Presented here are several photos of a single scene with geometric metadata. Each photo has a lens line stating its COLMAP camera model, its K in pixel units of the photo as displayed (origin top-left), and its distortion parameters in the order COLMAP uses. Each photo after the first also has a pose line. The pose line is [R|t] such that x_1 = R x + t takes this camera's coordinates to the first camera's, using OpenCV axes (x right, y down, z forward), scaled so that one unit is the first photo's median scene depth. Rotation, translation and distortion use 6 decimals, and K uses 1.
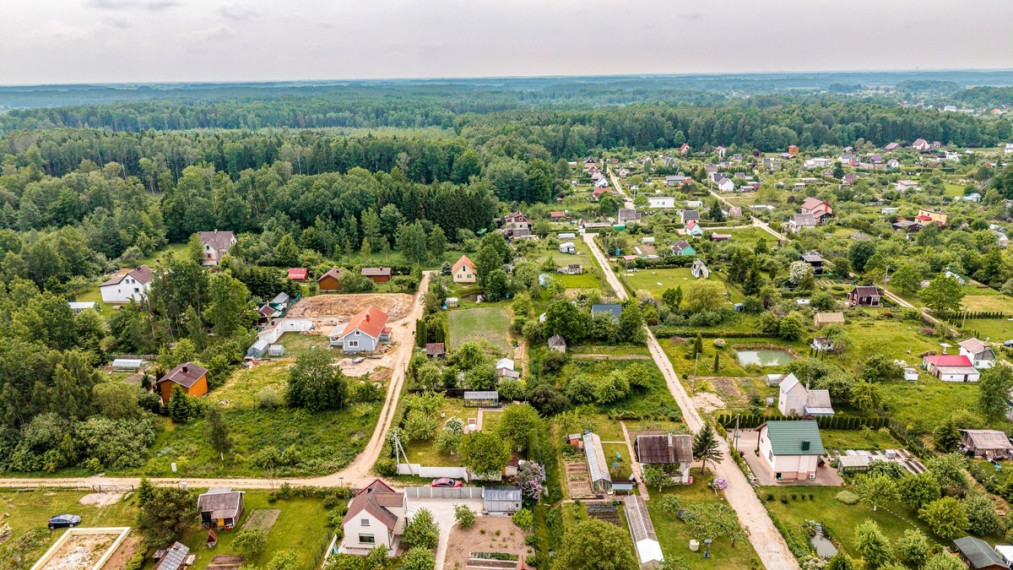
lens RADIAL K [[674.6, 0, 506.8], [0, 674.6, 290.1], [0, 0, 1]] dist [0.052903, -0.062027]
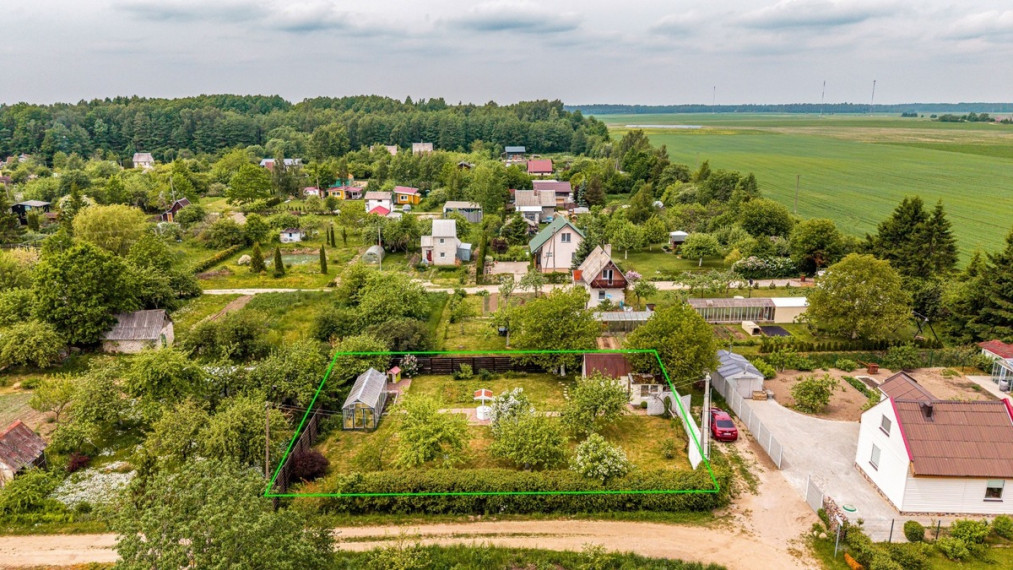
lens RADIAL K [[674.6, 0, 506.8], [0, 674.6, 290.1], [0, 0, 1]] dist [0.052903, -0.062027]
pose [[-0.035644, -0.244858, 0.968904, -0.297071], [0.308728, 0.919399, 0.243705, 0.015848], [-0.950482, 0.307814, 0.042823, 0.602597]]
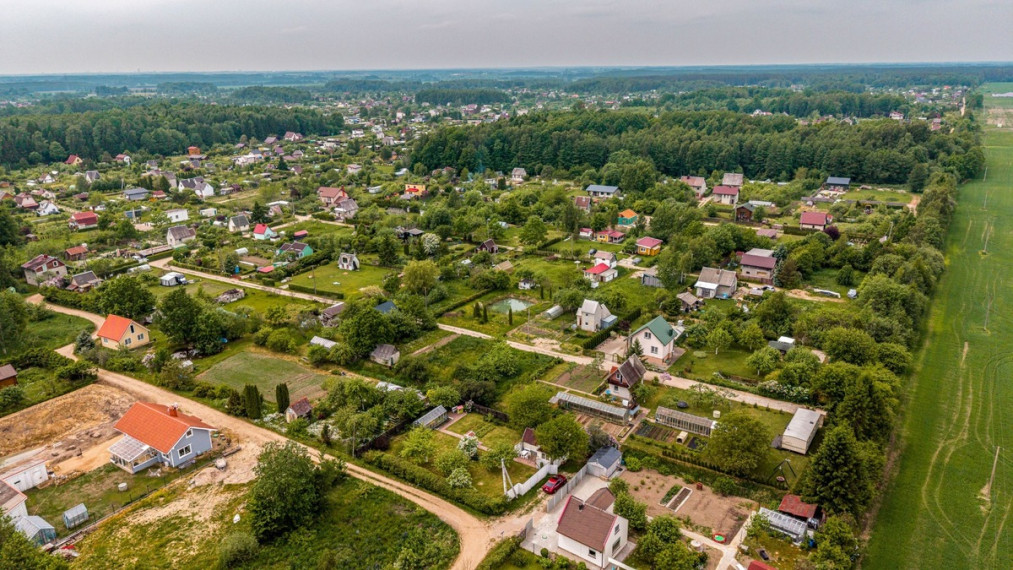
lens RADIAL K [[674.2, 0, 506.5], [0, 674.2, 285.0], [0, 0, 1]] dist [0.073576, -0.093482]
pose [[0.540276, -0.250959, 0.803194, -0.461120], [0.260046, 0.957566, 0.124270, -0.069084], [-0.800298, 0.141728, 0.582611, 0.245299]]
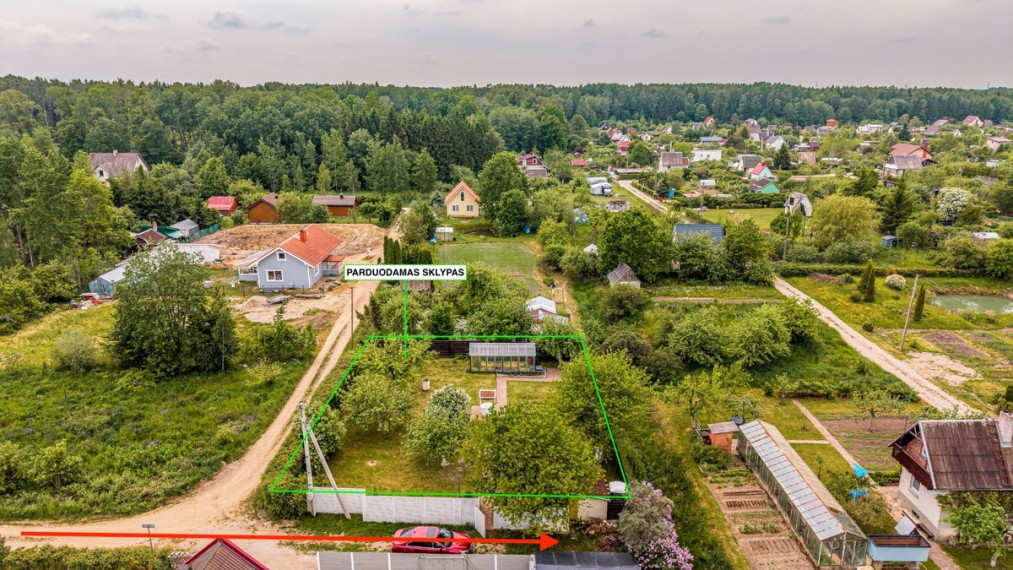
lens RADIAL K [[674.6, 0, 506.8], [0, 674.6, 290.1], [0, 0, 1]] dist [0.052903, -0.062027]
pose [[0.999848, 0.010411, 0.013979, -0.028917], [-0.010123, 0.999737, -0.020558, 0.082838], [-0.014189, 0.020413, 0.999691, 0.335983]]
